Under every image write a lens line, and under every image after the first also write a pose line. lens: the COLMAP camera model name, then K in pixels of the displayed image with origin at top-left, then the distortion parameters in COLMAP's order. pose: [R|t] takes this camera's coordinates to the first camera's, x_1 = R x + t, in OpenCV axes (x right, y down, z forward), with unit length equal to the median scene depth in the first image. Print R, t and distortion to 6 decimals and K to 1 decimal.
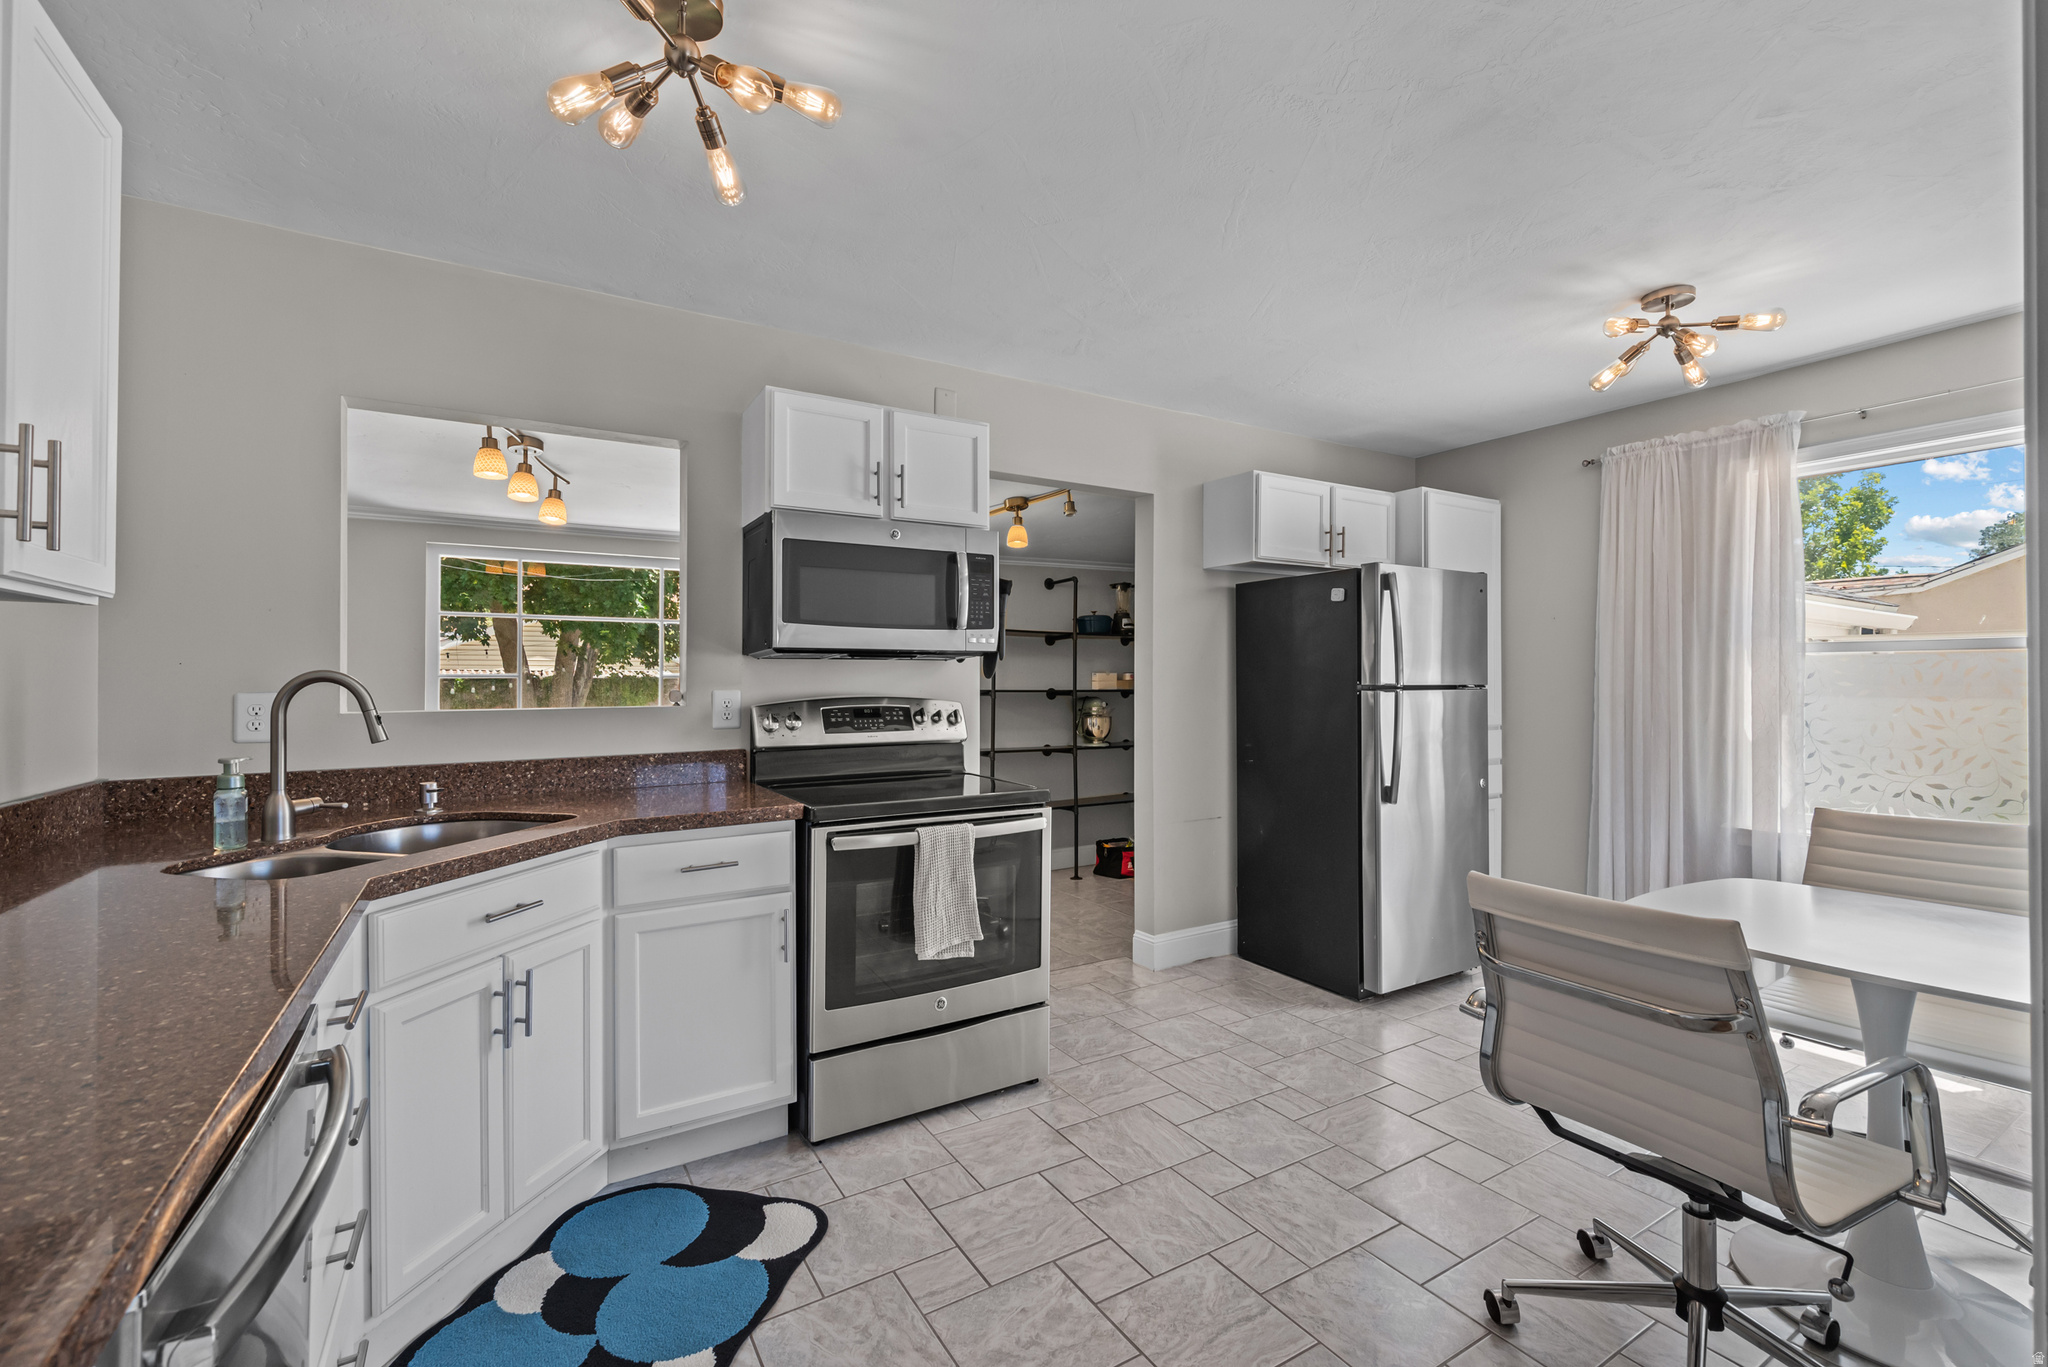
lens RADIAL K [[876.8, 0, 1024.1], [0, 876.8, 677.5], [0, 0, 1]] dist [0.000631, 0.000554]
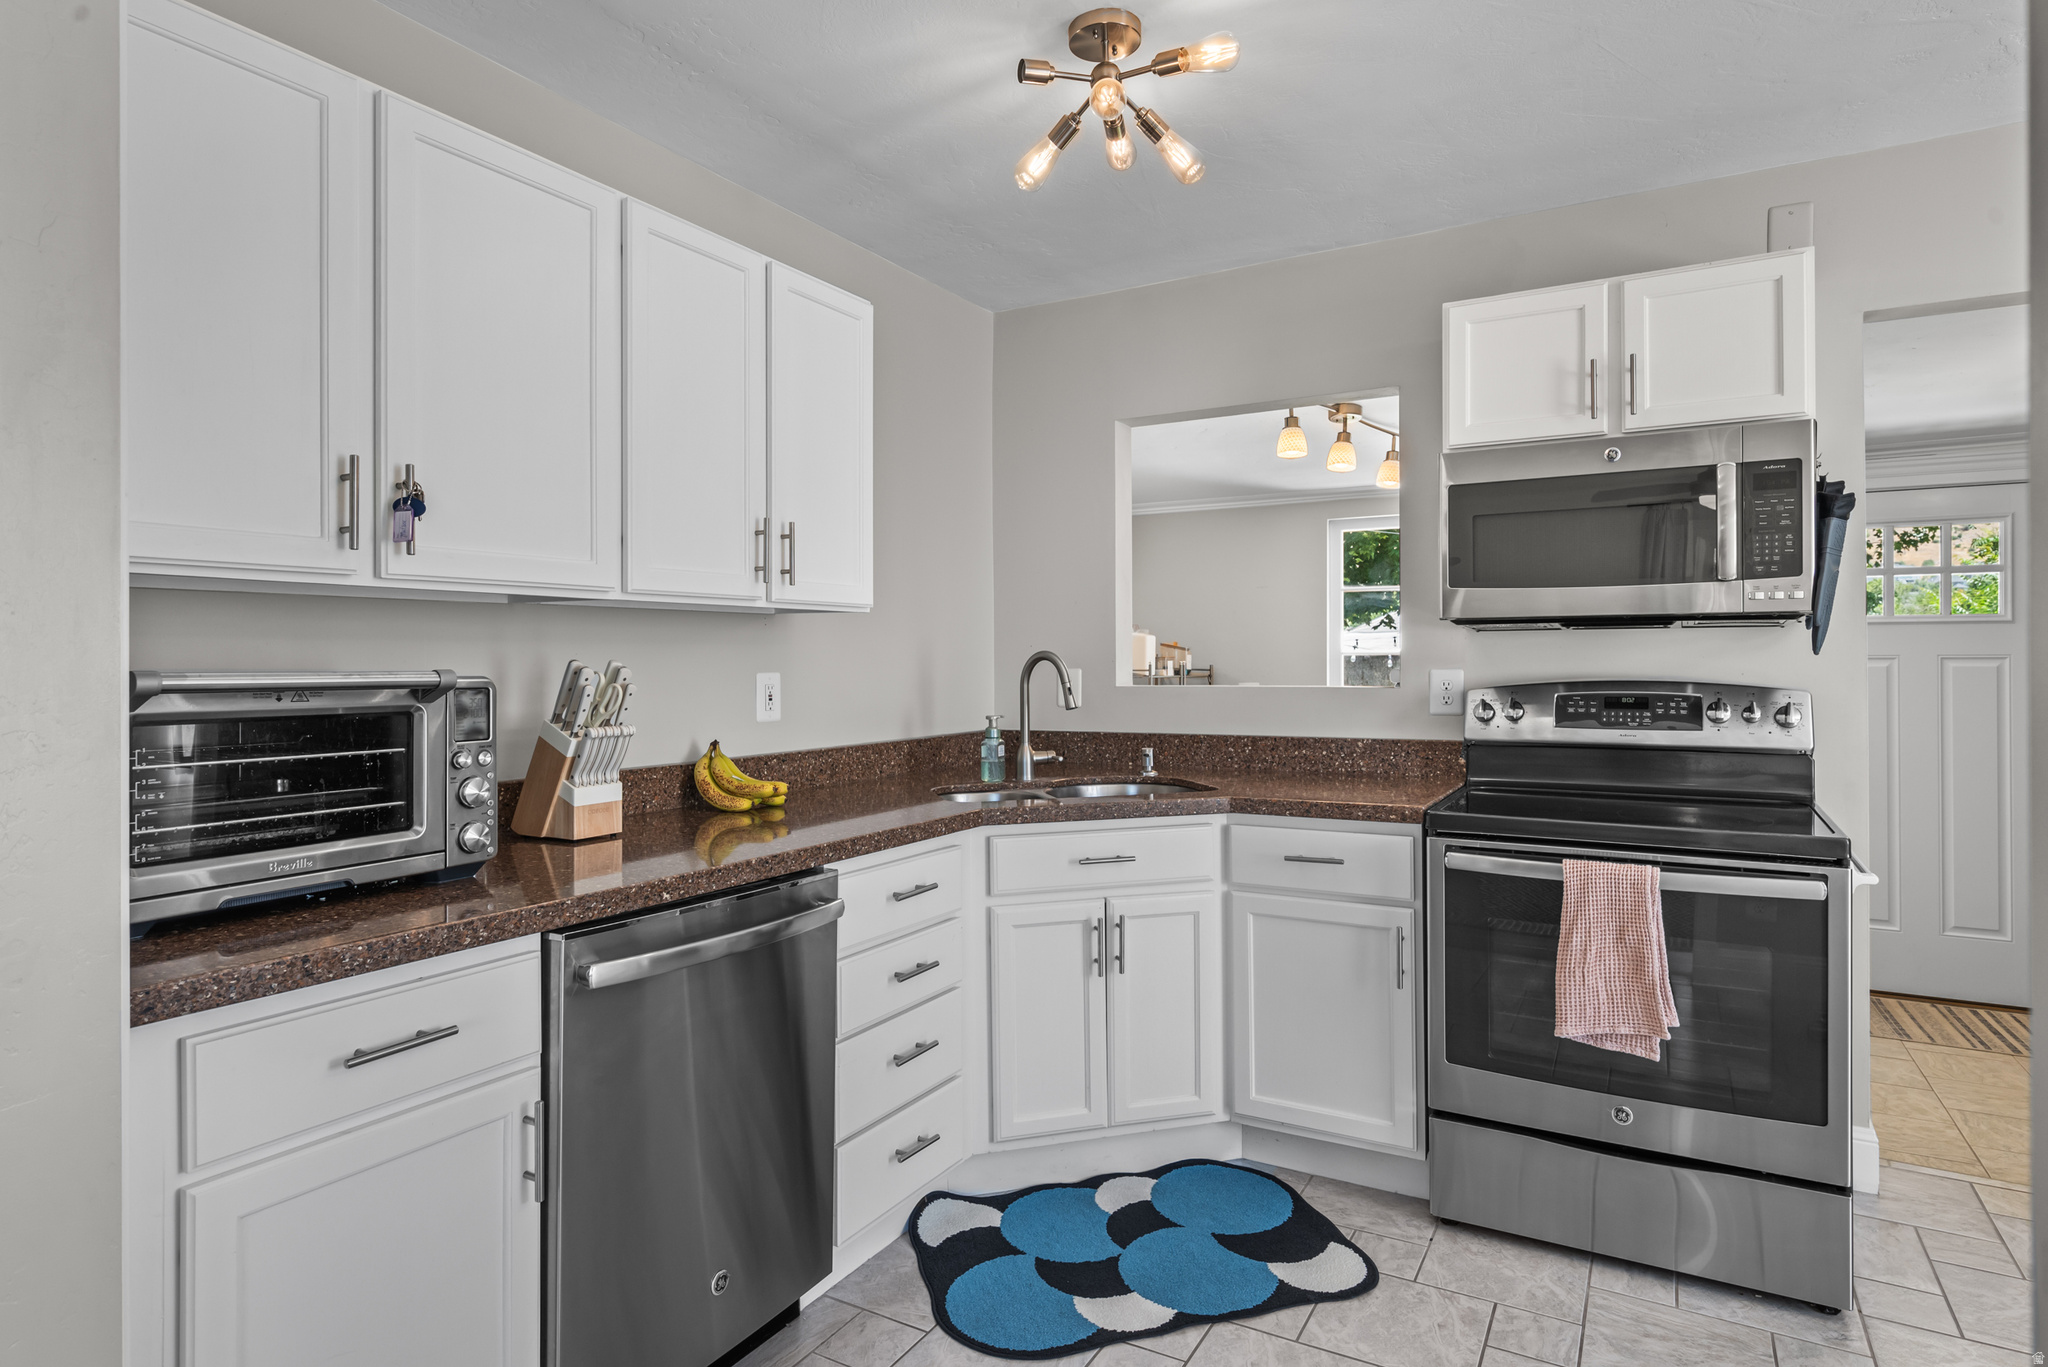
lens RADIAL K [[1107.4, 0, 1031.0], [0, 1107.4, 664.1], [0, 0, 1]] dist [0.004169, 0.000237]
pose [[0.485603, 0.003848, -0.874171, 0.519126], [0.006353, 0.999948, 0.007931, -0.002414], [0.874156, -0.009405, 0.485554, 0.172186]]
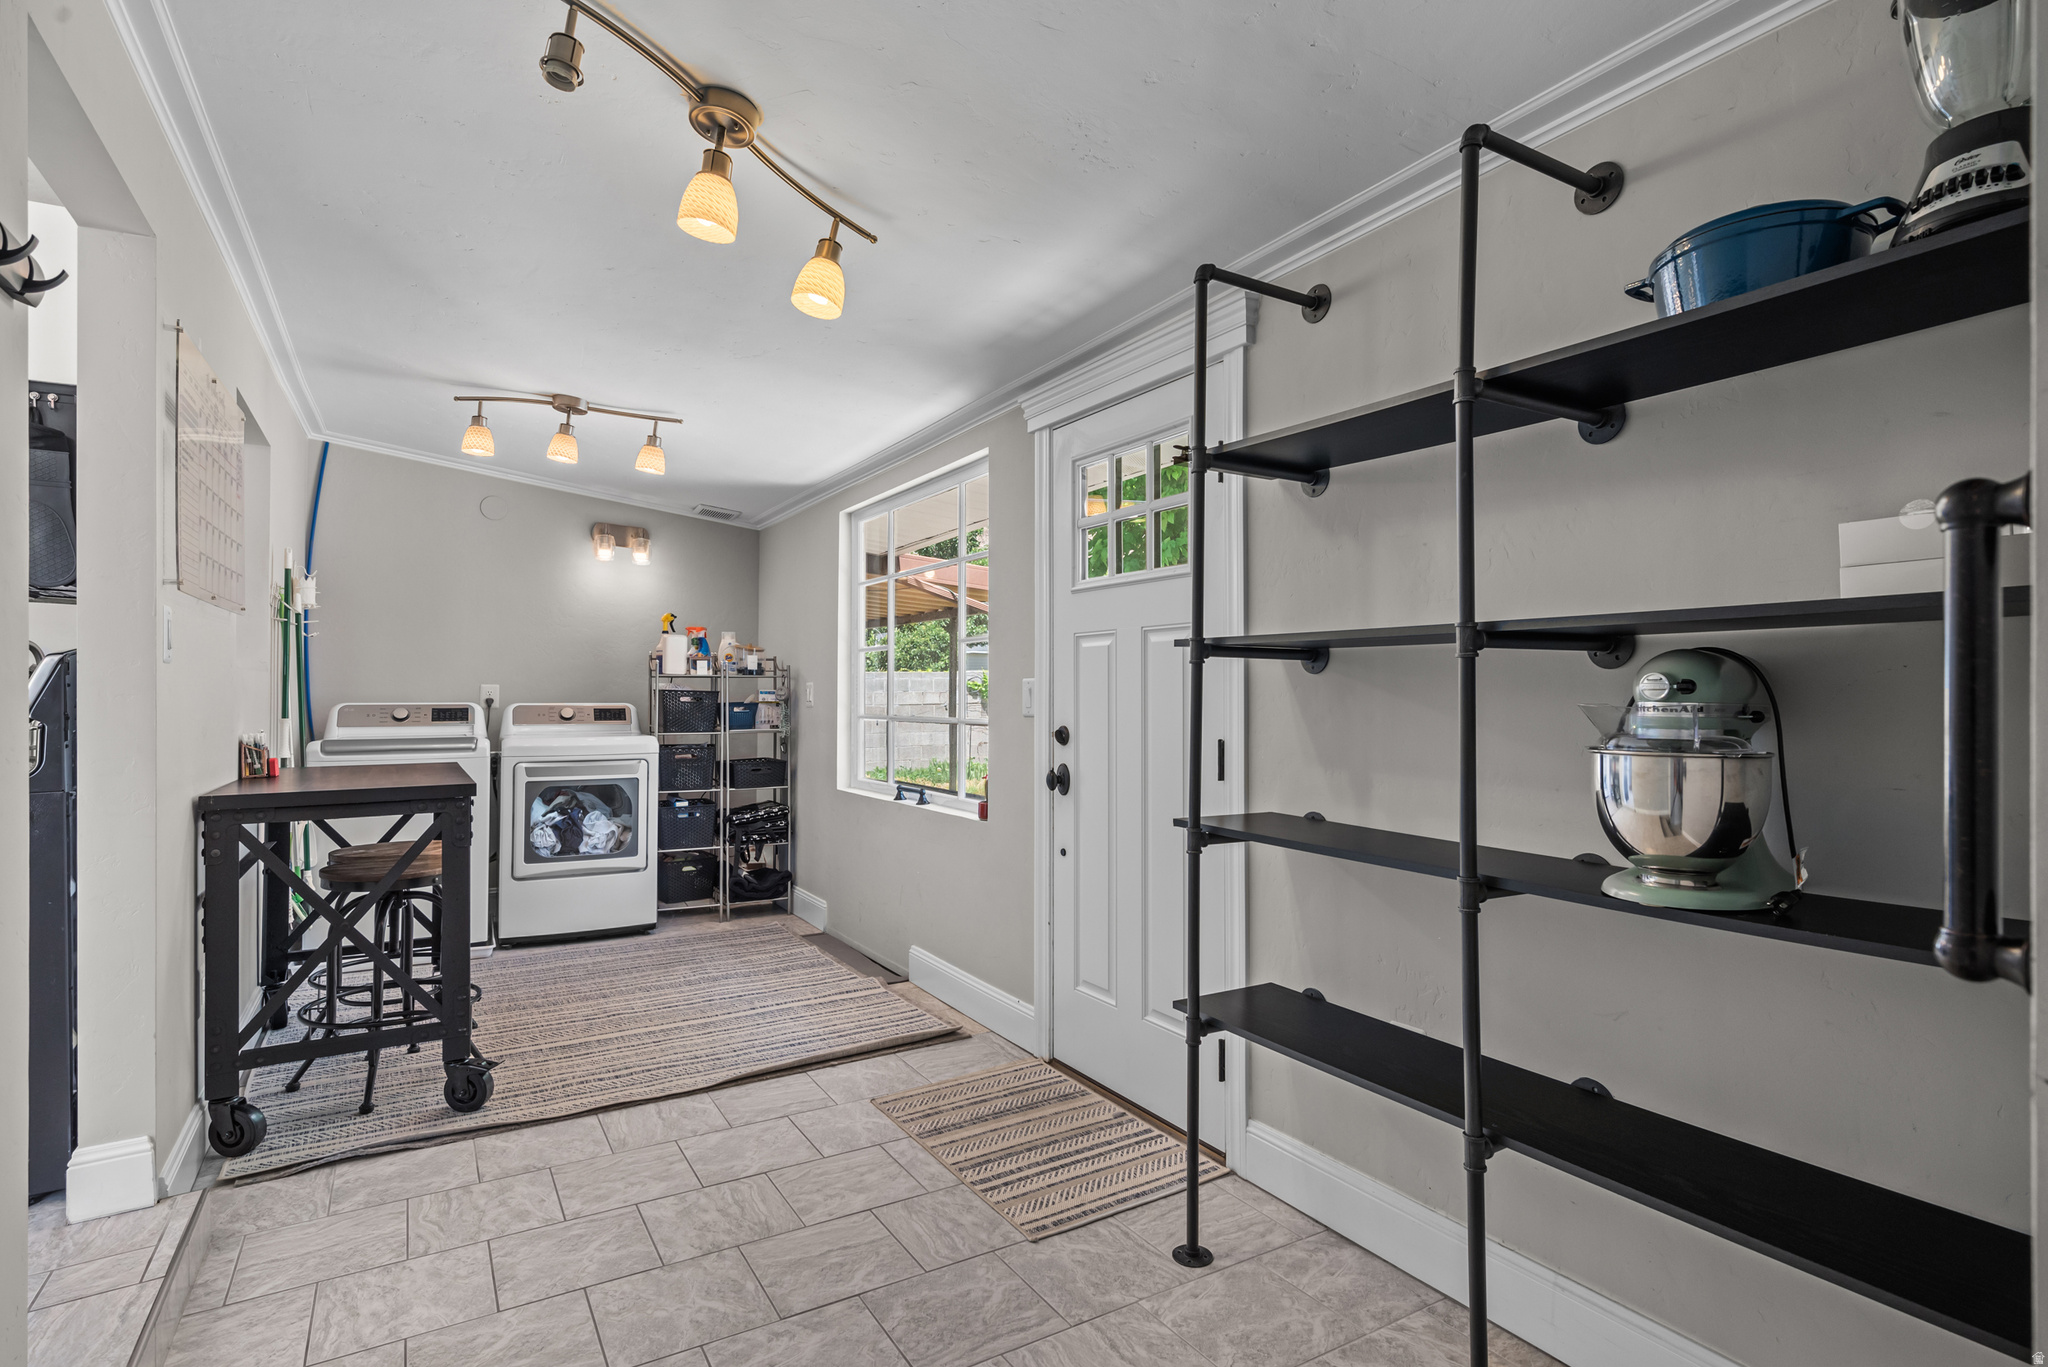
lens RADIAL K [[1010.2, 0, 1024.0], [0, 1010.2, 683.5], [0, 0, 1]] dist [-0.000188, -0.000013]
pose [[-0.000358, 0.000221, -1.000000, 0.865481], [0.010433, 0.999946, 0.000218, 0.079269], [0.999946, -0.010433, -0.000360, 2.420962]]
